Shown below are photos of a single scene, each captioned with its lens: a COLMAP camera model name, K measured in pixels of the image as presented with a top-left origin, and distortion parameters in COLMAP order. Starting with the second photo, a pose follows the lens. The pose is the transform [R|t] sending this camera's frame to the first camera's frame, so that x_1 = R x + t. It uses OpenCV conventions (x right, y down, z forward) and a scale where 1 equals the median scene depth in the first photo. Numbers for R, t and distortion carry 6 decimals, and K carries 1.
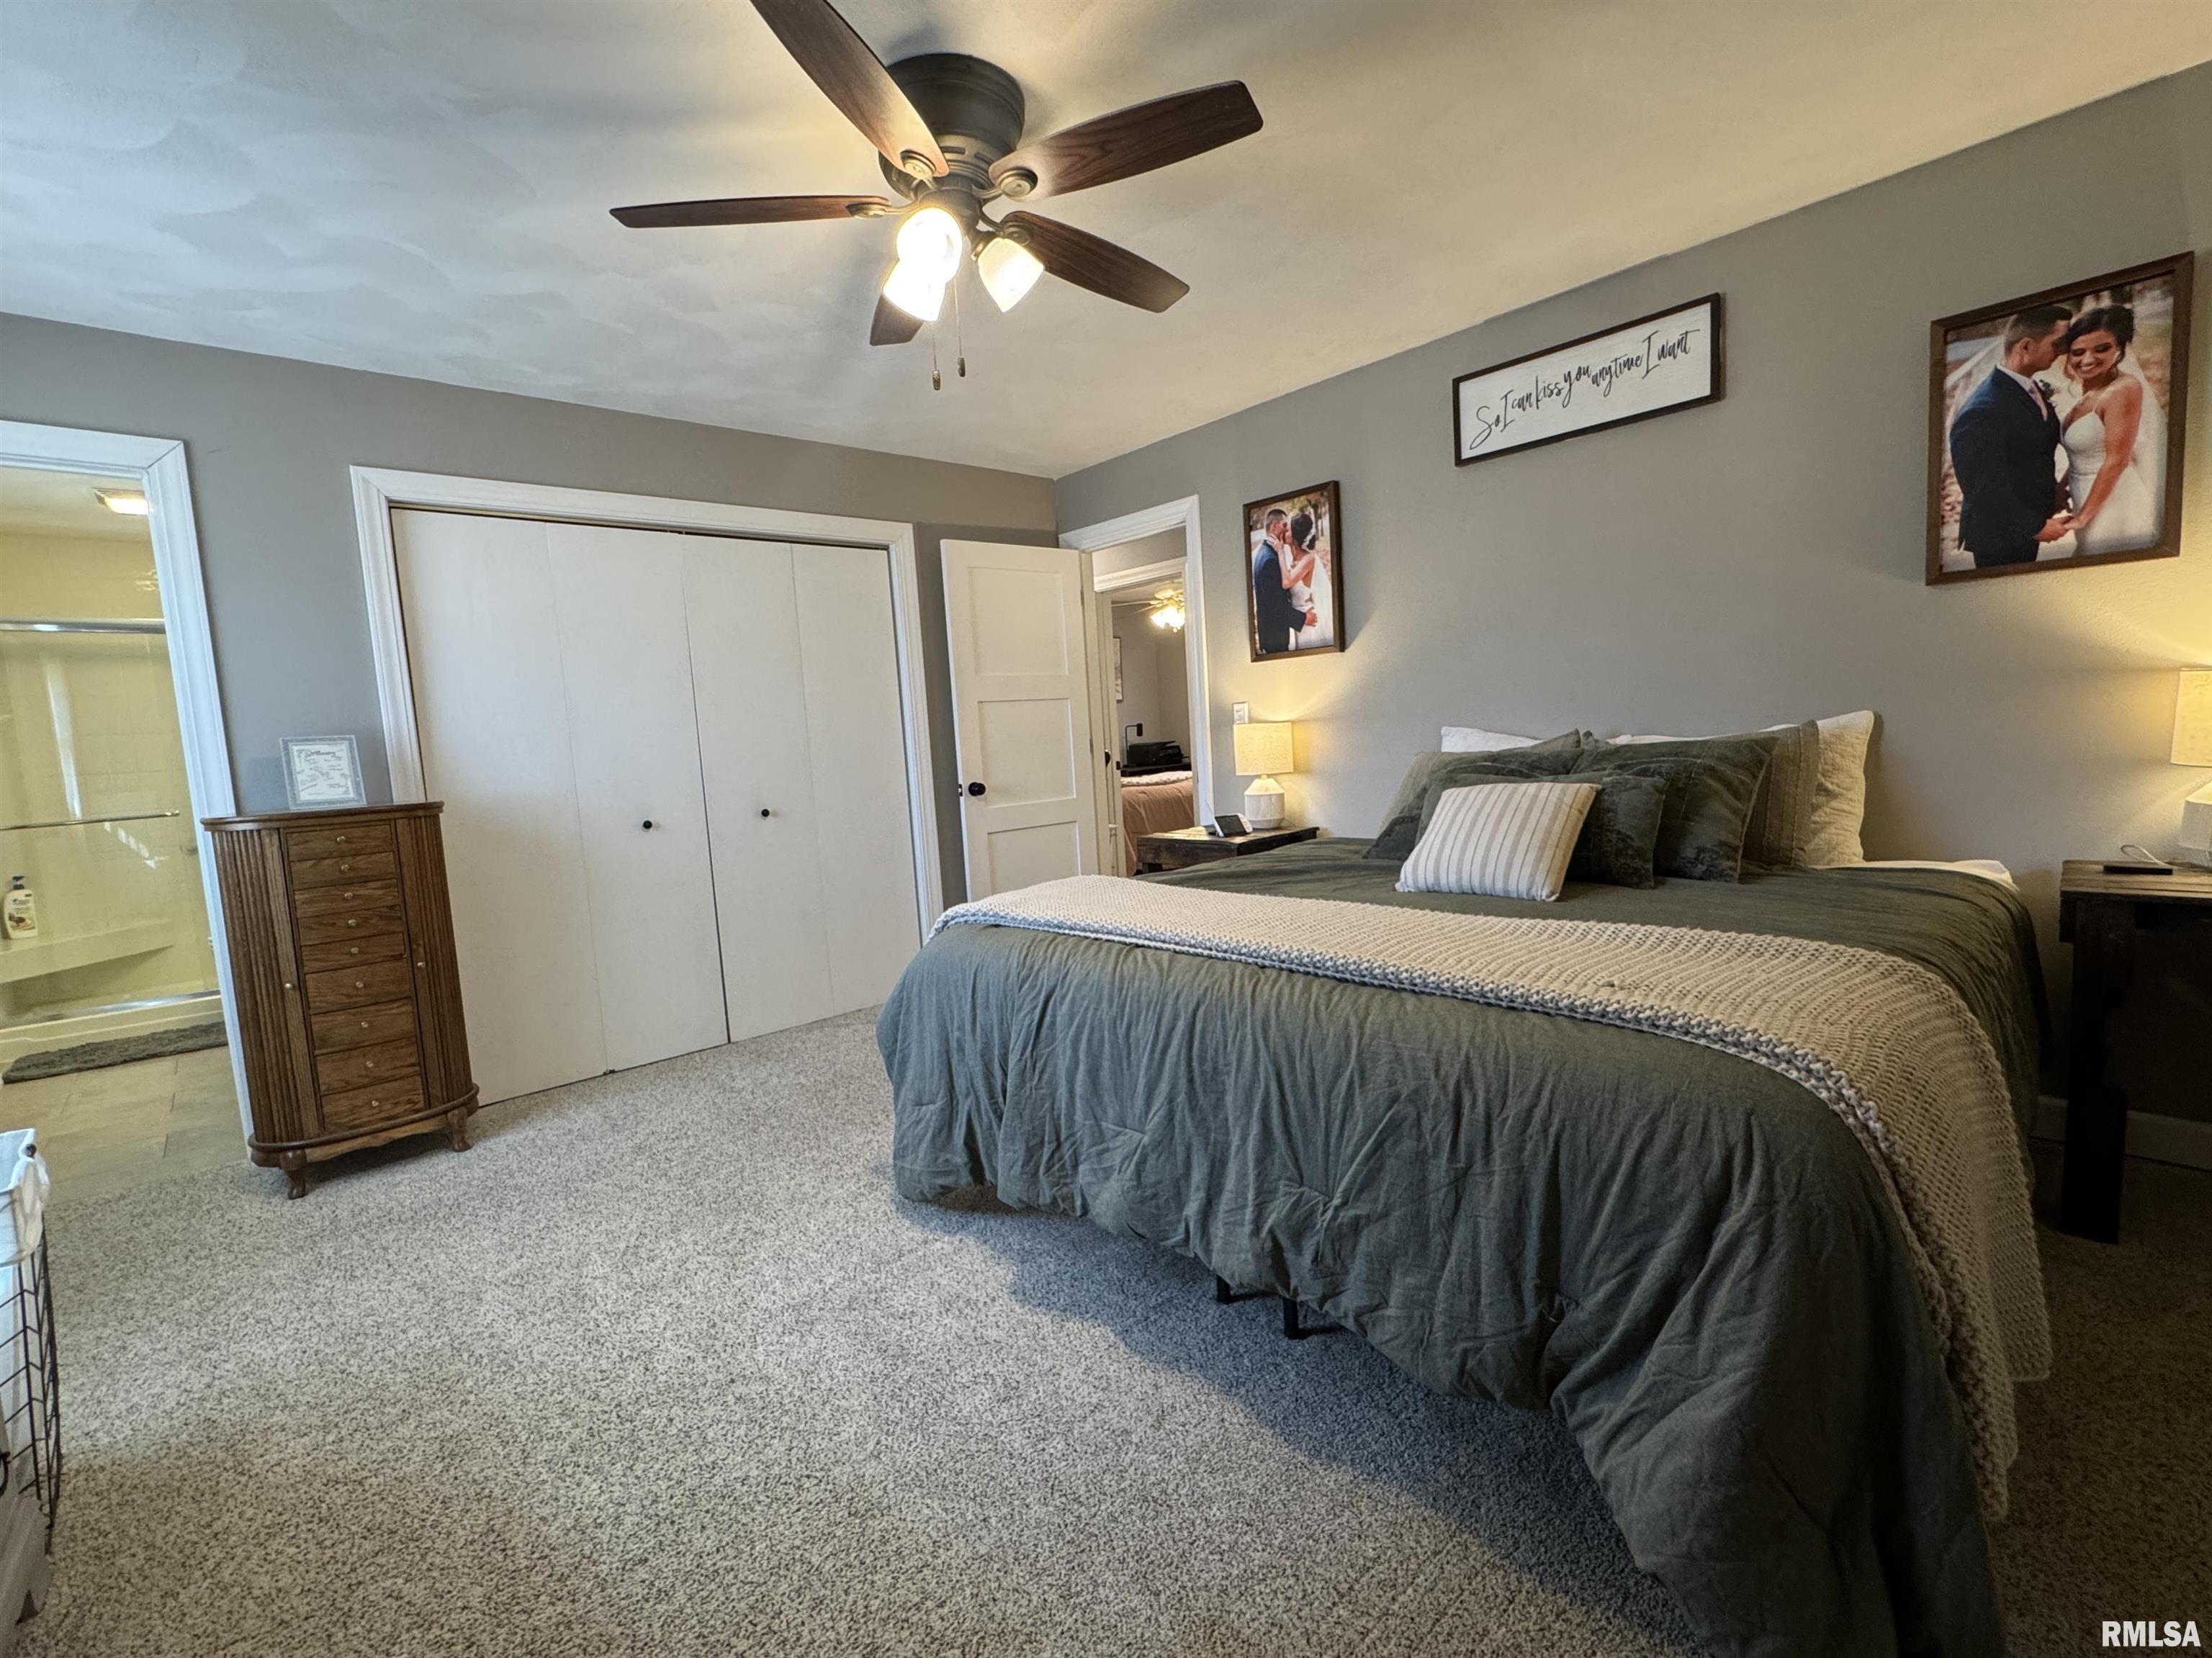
lens RADIAL K [[983.9, 0, 1106.0], [0, 983.9, 829.0], [0, 0, 1]] dist [-0.002140, -0.000003]
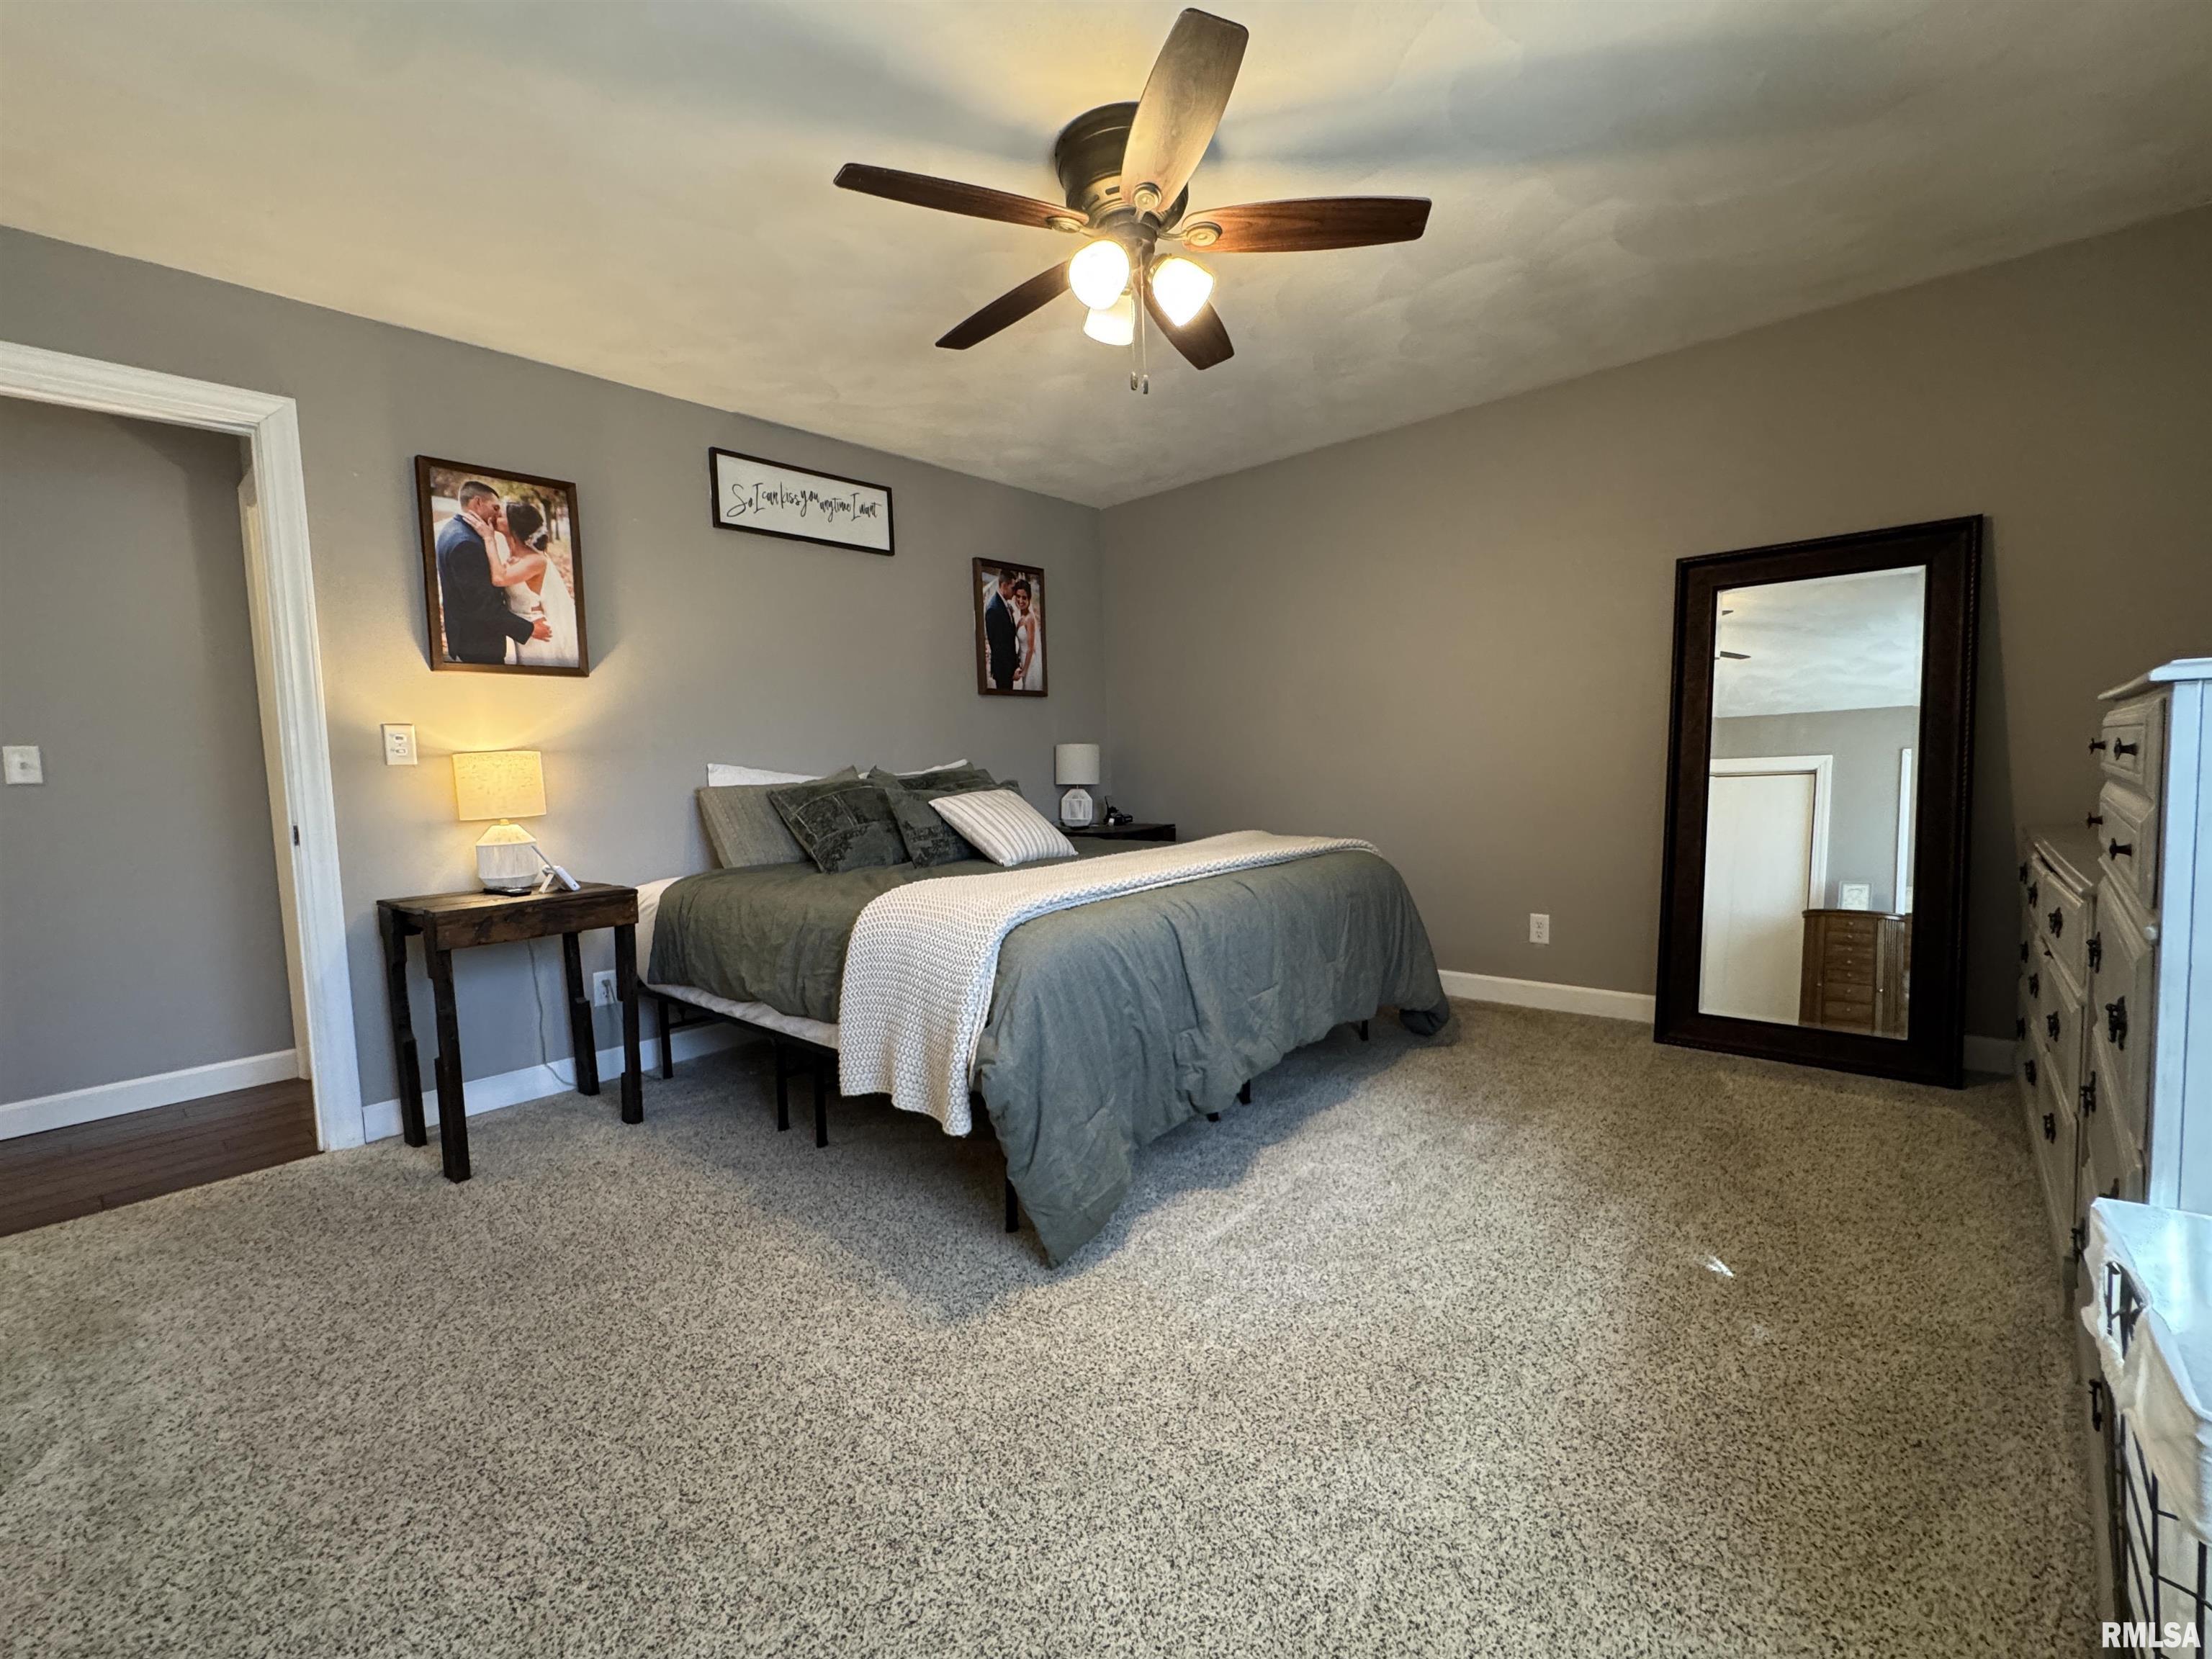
lens RADIAL K [[933.8, 0, 1103.6], [0, 933.8, 828.7], [0, 0, 1]] dist [-0.006132, 0.001230]
pose [[-0.102428, -0.007578, 0.994712, -0.747188], [0.142559, 0.989537, 0.022218, 0.002119], [-0.984472, 0.144081, -0.100276, 0.756558]]
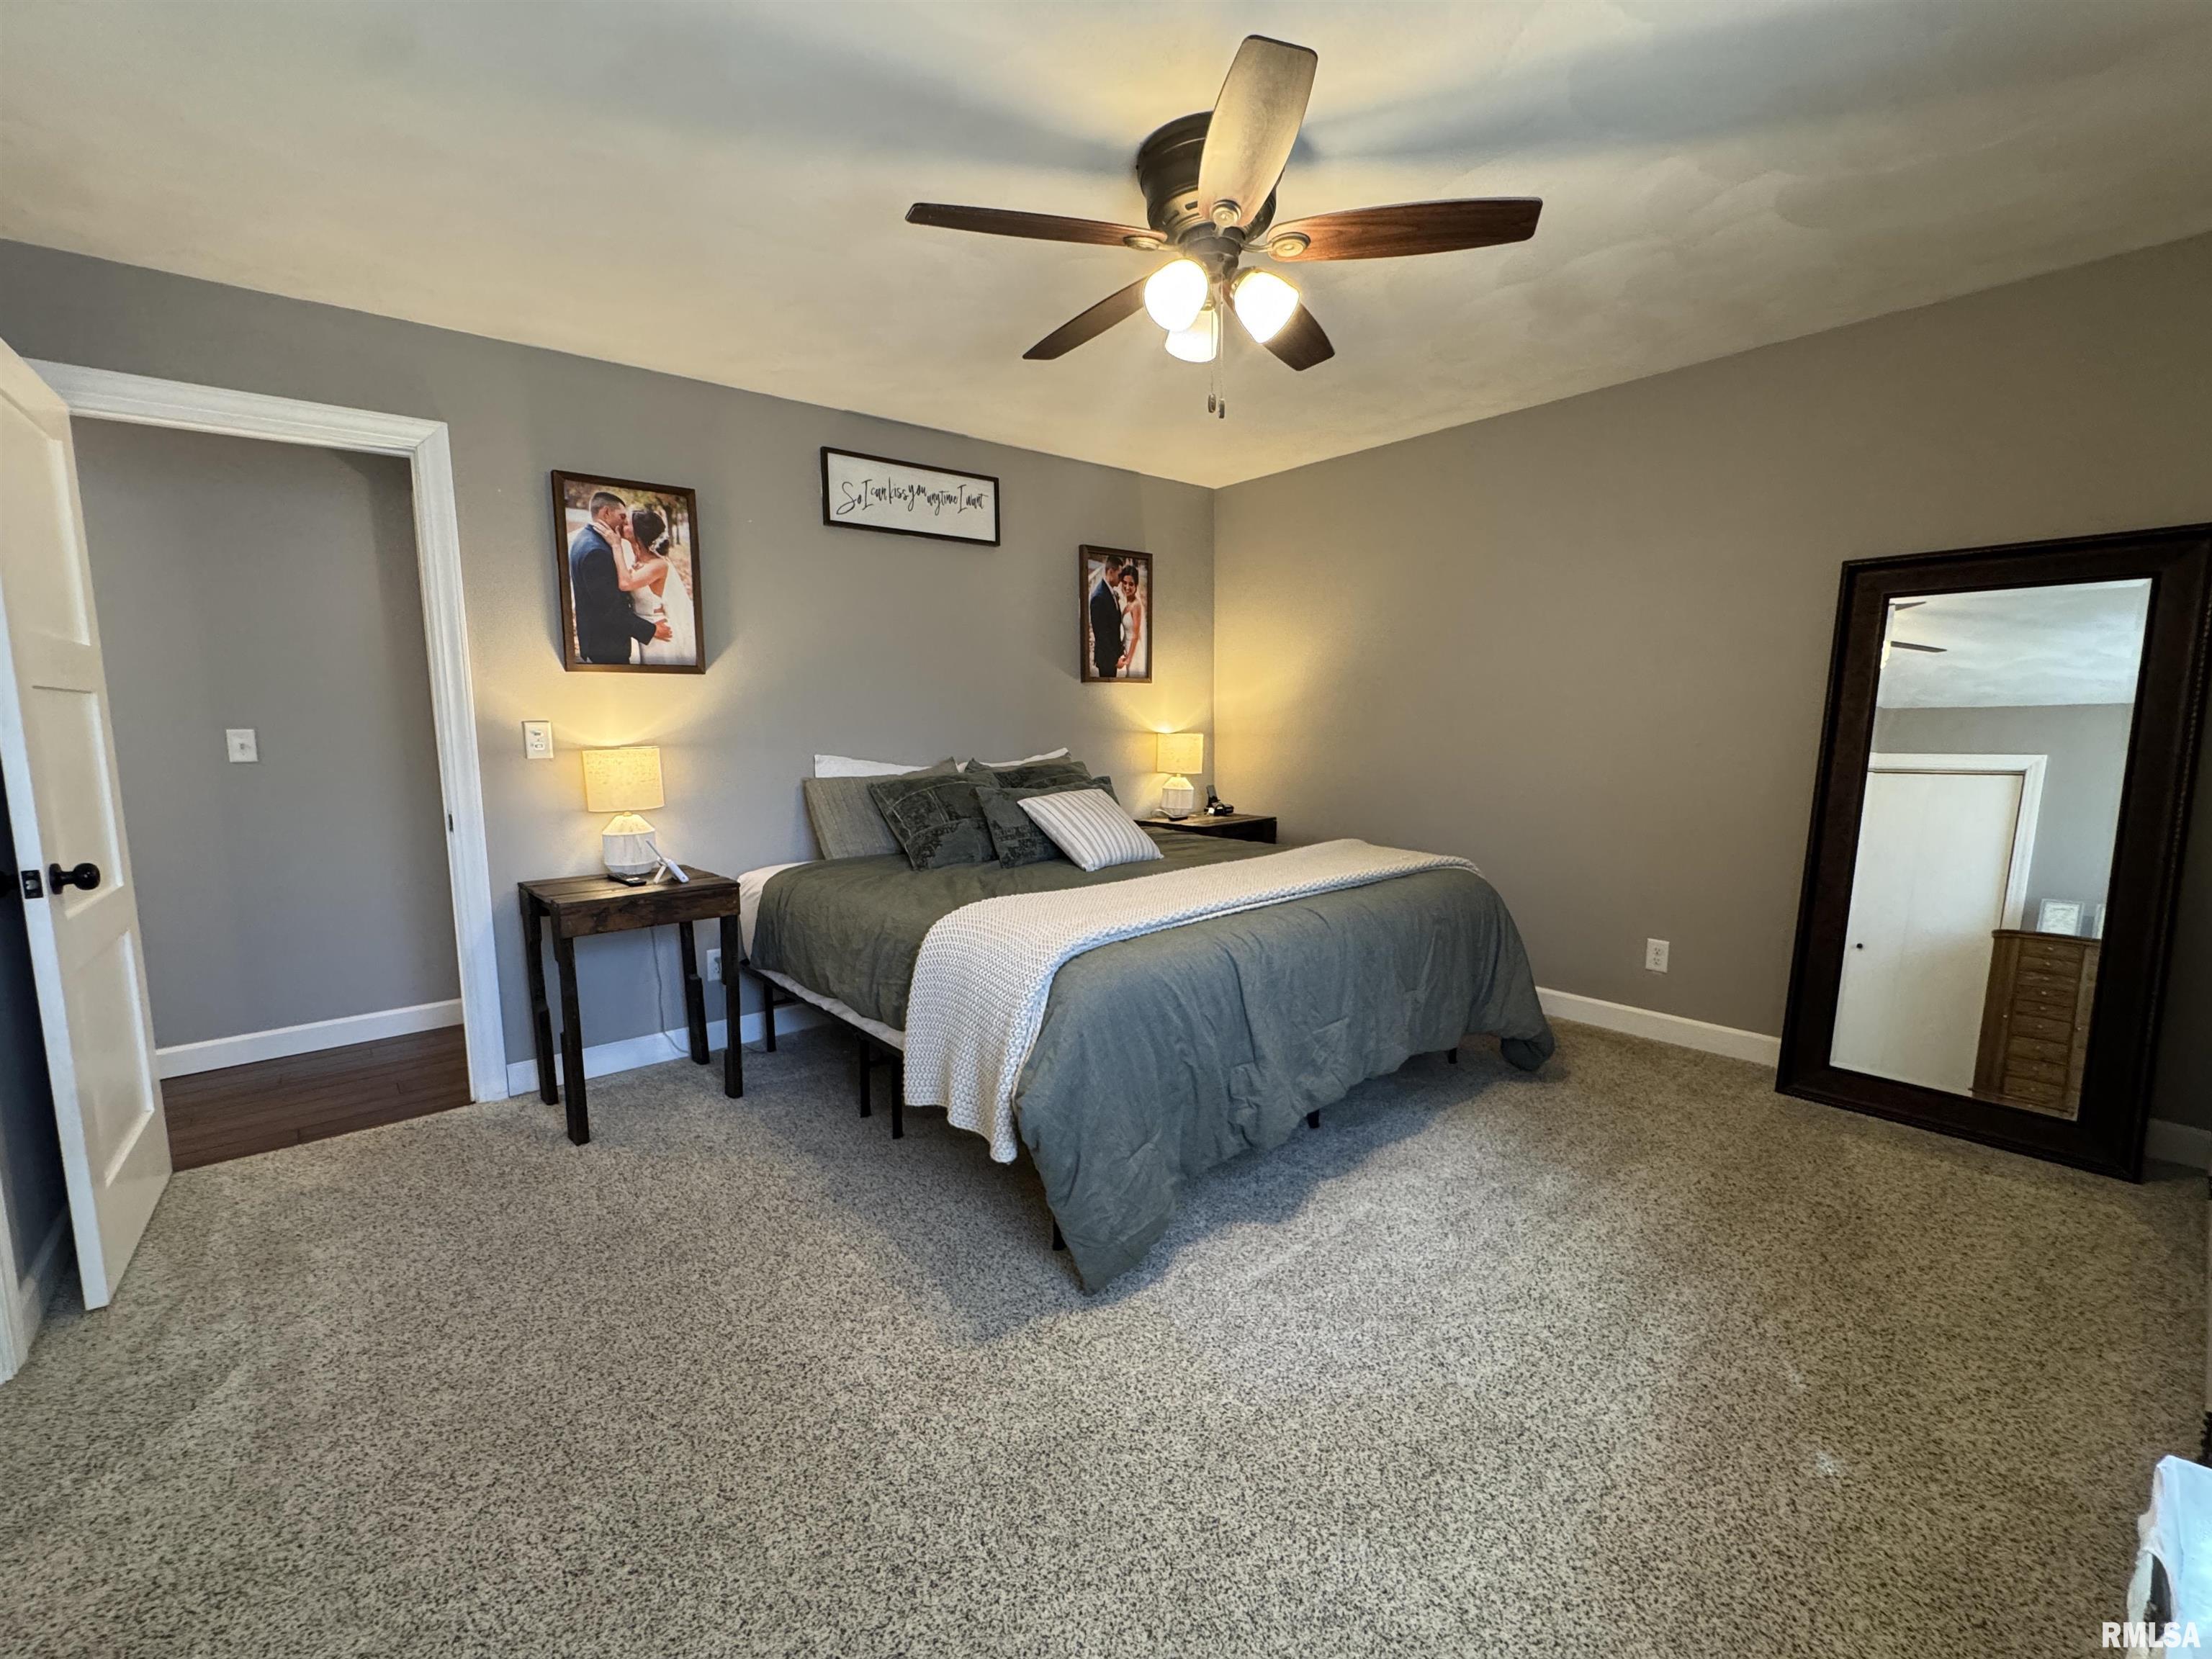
lens RADIAL K [[933.8, 0, 1103.6], [0, 933.8, 828.7], [0, 0, 1]] dist [-0.006132, 0.001230]
pose [[0.038273, -0.060537, 0.997432, -0.746067], [0.110517, 0.992296, 0.055984, -0.049085], [-0.993137, 0.108091, 0.044668, 0.699966]]
